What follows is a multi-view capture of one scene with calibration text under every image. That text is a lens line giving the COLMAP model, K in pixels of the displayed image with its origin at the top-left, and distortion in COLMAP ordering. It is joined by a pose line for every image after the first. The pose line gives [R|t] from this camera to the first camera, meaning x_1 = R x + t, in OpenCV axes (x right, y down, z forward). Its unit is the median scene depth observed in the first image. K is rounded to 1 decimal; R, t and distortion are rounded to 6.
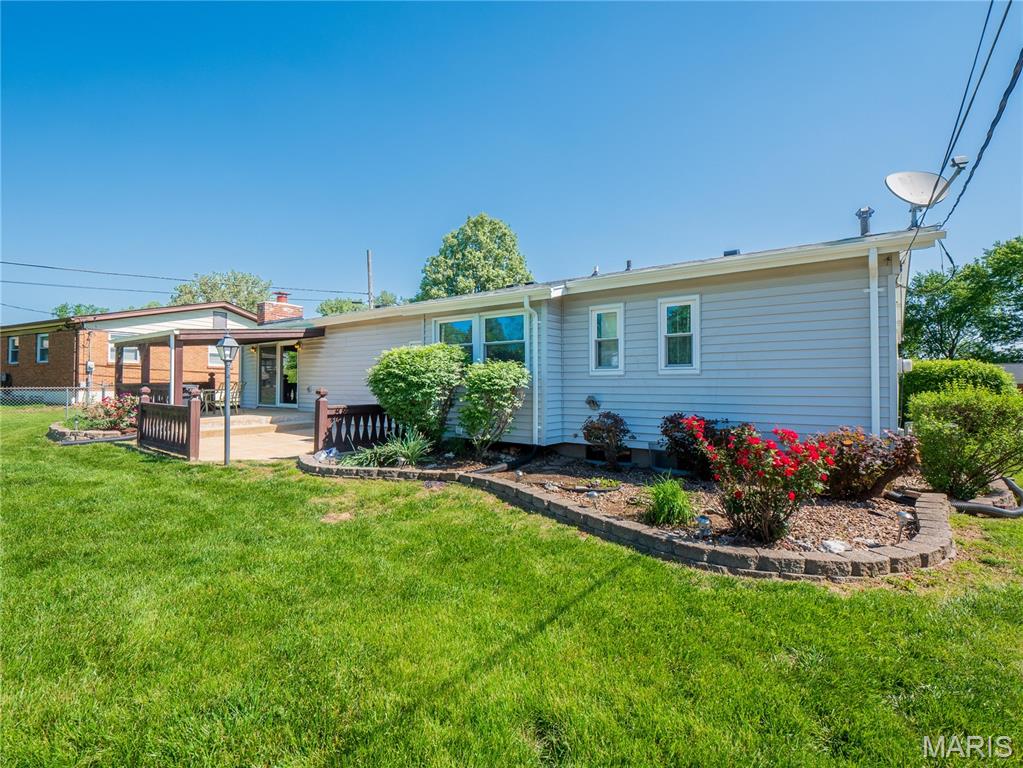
lens RADIAL K [[502.5, 0, 509.0], [0, 502.5, 381.0], [0, 0, 1]] dist [-0.007568, -0.001905]
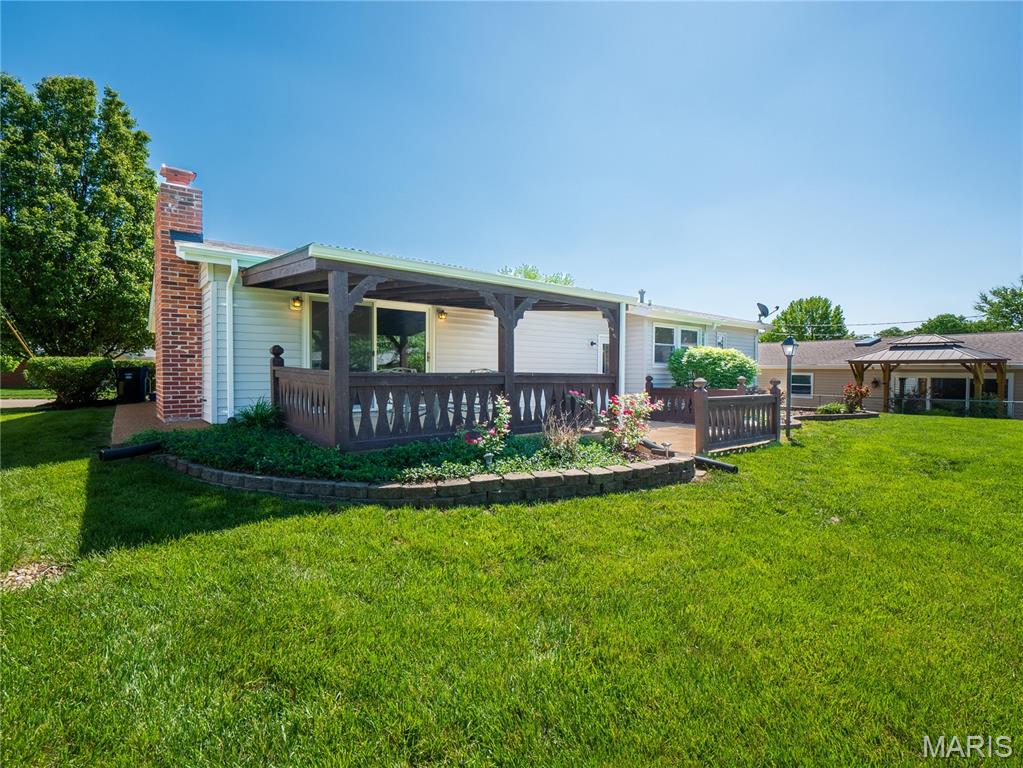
lens RADIAL K [[502.5, 0, 513.4], [0, 502.5, 383.7], [0, 0, 1]] dist [-0.007568, -0.001905]
pose [[0.239516, -0.024396, 0.970586, -1.611516], [-0.013600, 0.999502, 0.028479, 0.002684], [-0.970797, -0.020021, 0.239065, 1.128166]]
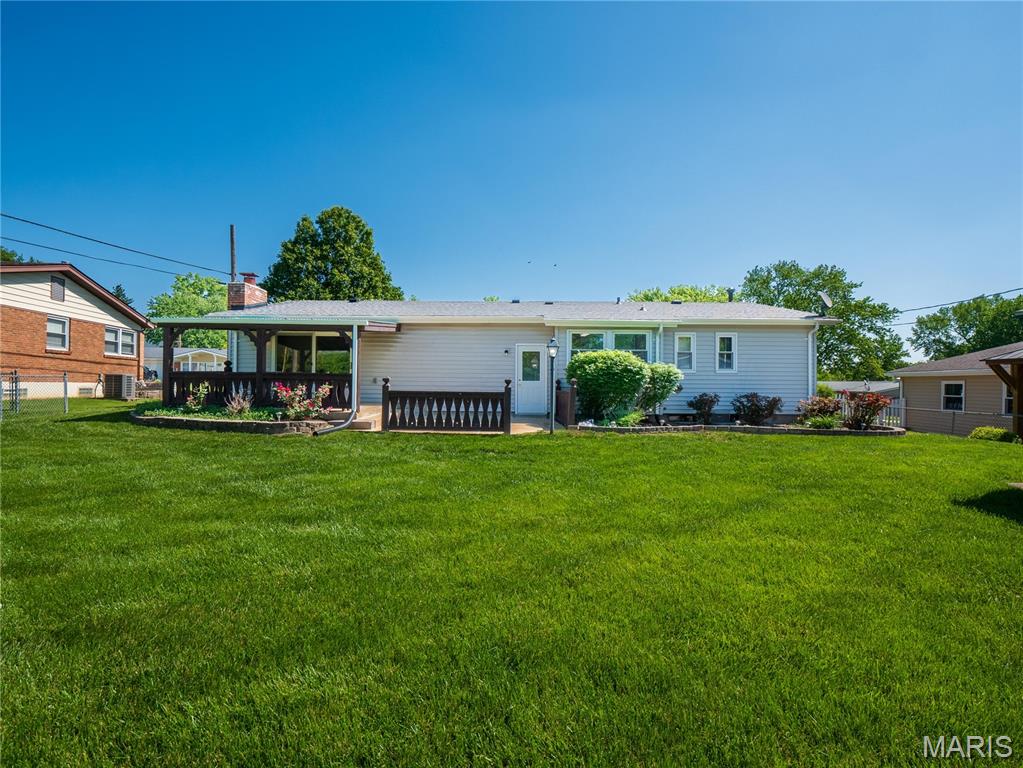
lens RADIAL K [[502.5, 0, 512.2], [0, 502.5, 384.0], [0, 0, 1]] dist [-0.007568, -0.001905]
pose [[0.796732, 0.004648, 0.604315, -1.204611], [-0.012037, 0.999894, 0.008179, 0.018558], [-0.604213, -0.013791, 0.796704, -0.022333]]
